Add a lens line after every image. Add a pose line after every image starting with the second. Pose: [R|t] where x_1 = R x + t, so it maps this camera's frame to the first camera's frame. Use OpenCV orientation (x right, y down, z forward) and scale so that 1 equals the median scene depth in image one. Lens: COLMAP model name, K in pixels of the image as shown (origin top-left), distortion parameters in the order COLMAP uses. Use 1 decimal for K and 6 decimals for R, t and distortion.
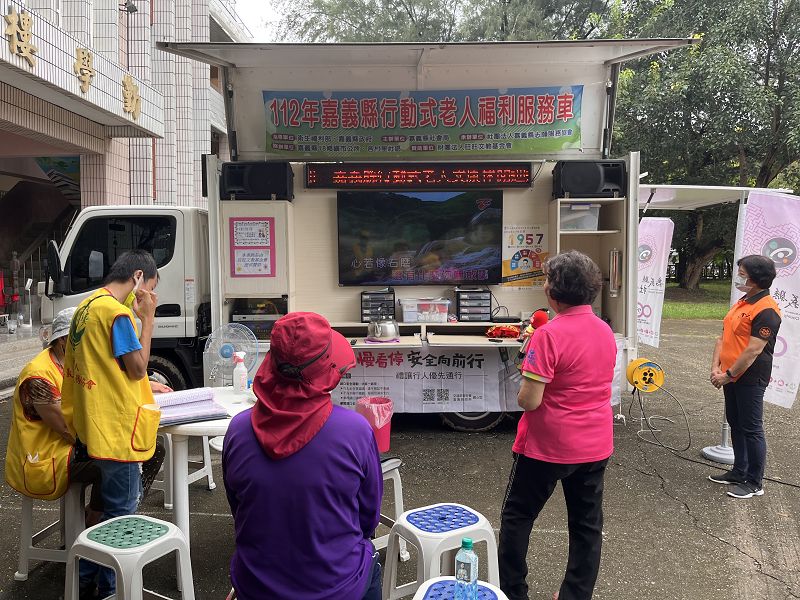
lens RADIAL K [[602.5, 0, 400.0], [0, 602.5, 300.0], [0, 0, 1]] dist [0.035366, -0.061802]
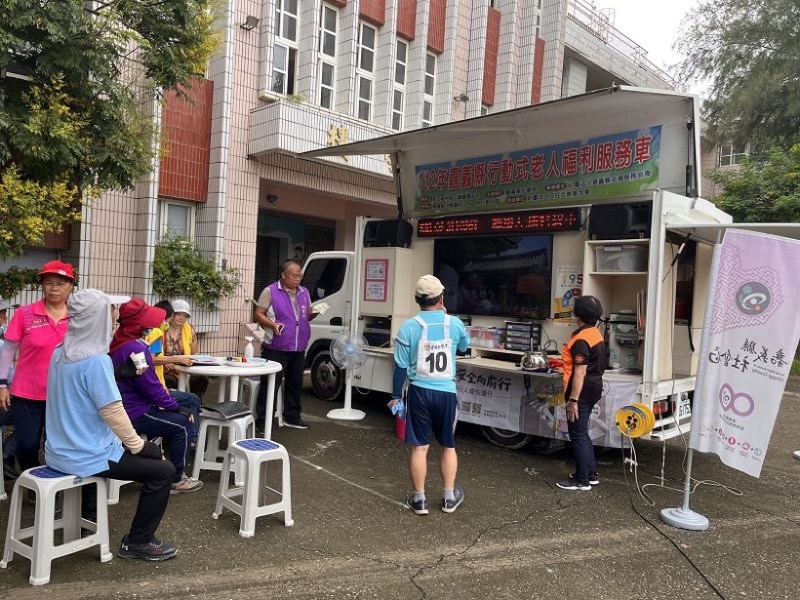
lens RADIAL K [[602.5, 0, 400.0], [0, 602.5, 300.0], [0, 0, 1]] dist [0.035366, -0.061802]
pose [[0.729983, 0.045107, -0.681975, 0.729881], [-0.092949, 0.995101, -0.033674, 0.000259], [0.677116, 0.087970, 0.730599, 0.019671]]
